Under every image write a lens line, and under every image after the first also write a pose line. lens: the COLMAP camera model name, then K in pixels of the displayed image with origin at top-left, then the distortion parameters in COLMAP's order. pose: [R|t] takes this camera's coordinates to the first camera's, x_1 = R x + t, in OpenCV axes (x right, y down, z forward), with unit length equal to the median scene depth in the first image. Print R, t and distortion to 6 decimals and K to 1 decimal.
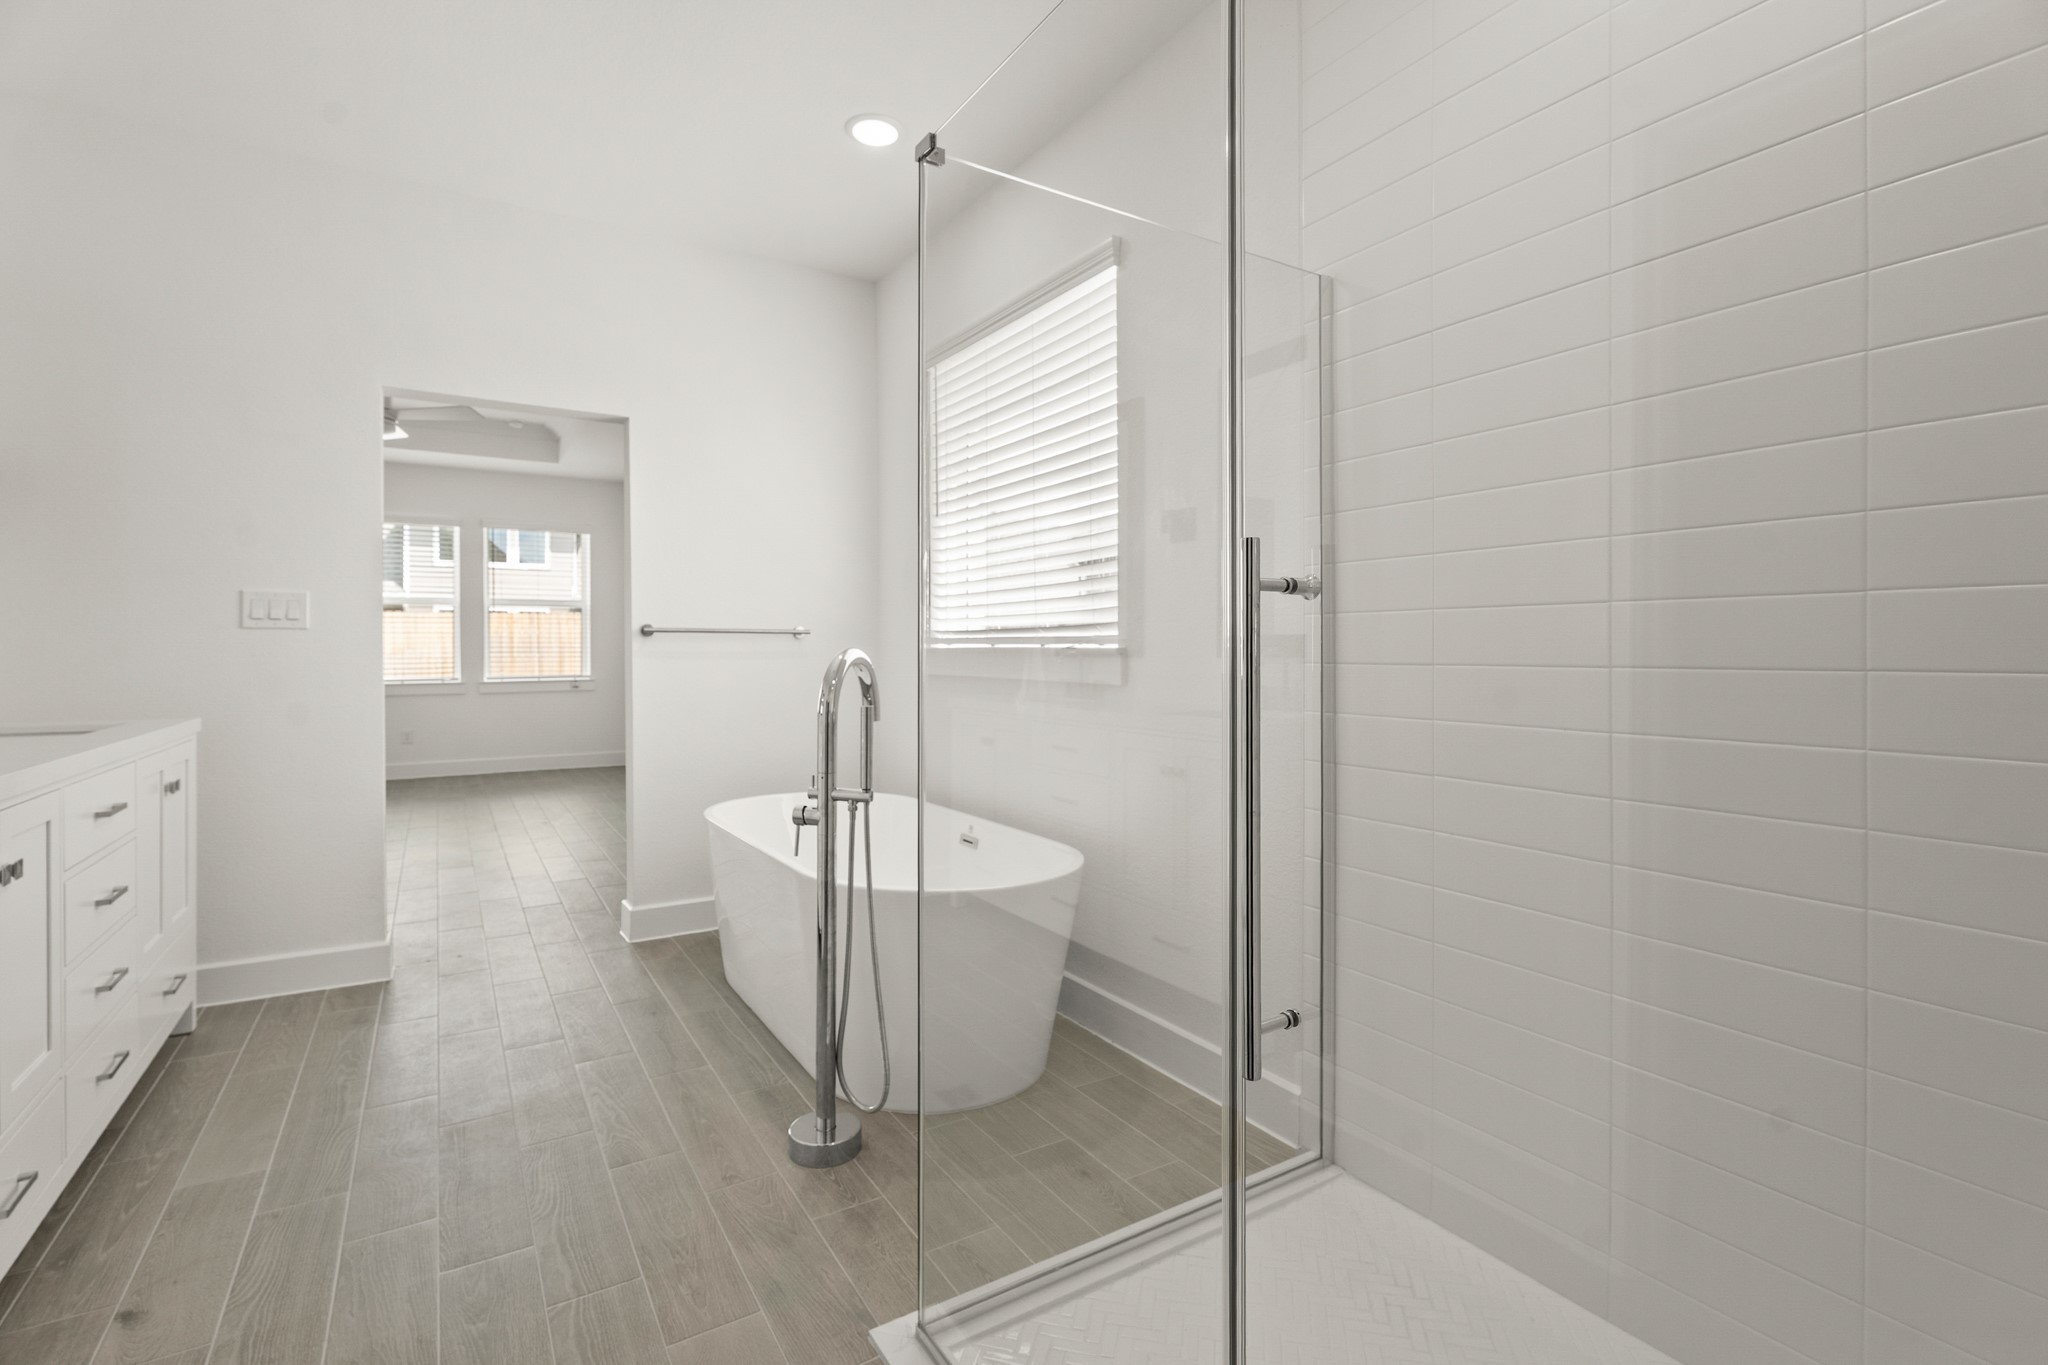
lens RADIAL K [[937.6, 0, 1029.2], [0, 937.6, 667.3], [0, 0, 1]] dist [0.001365, -0.000218]
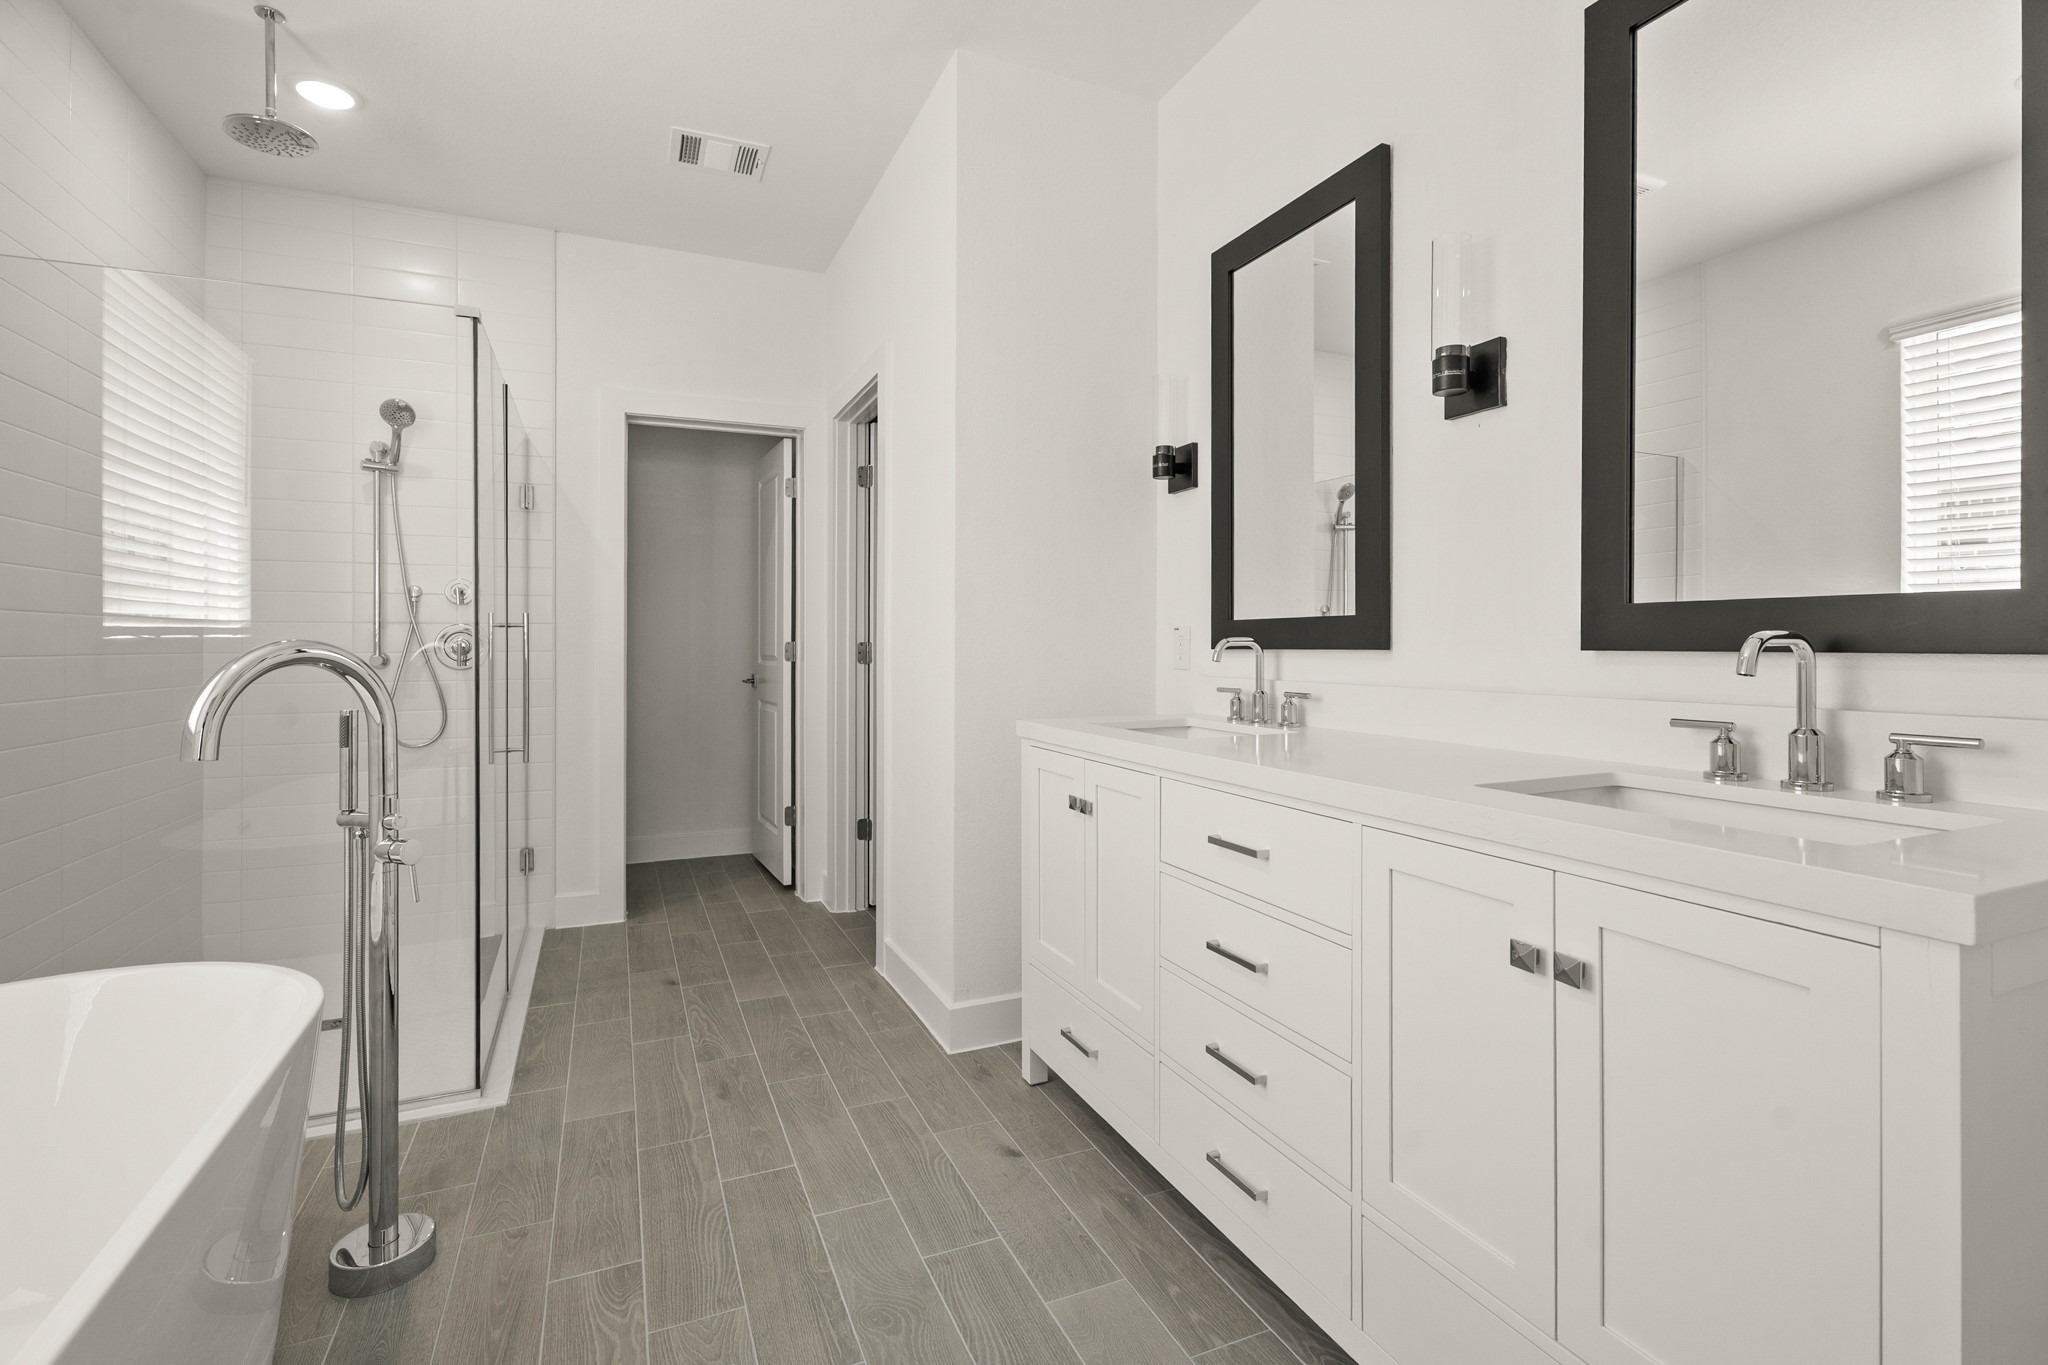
lens RADIAL K [[937.6, 0, 1041.0], [0, 937.6, 638.3], [0, 0, 1]] dist [0.001365, -0.000218]
pose [[-0.991255, 0.007568, 0.131740, -1.108741], [0.009303, 0.999878, 0.012557, -0.040017], [-0.131628, 0.013673, -0.991205, 2.148699]]
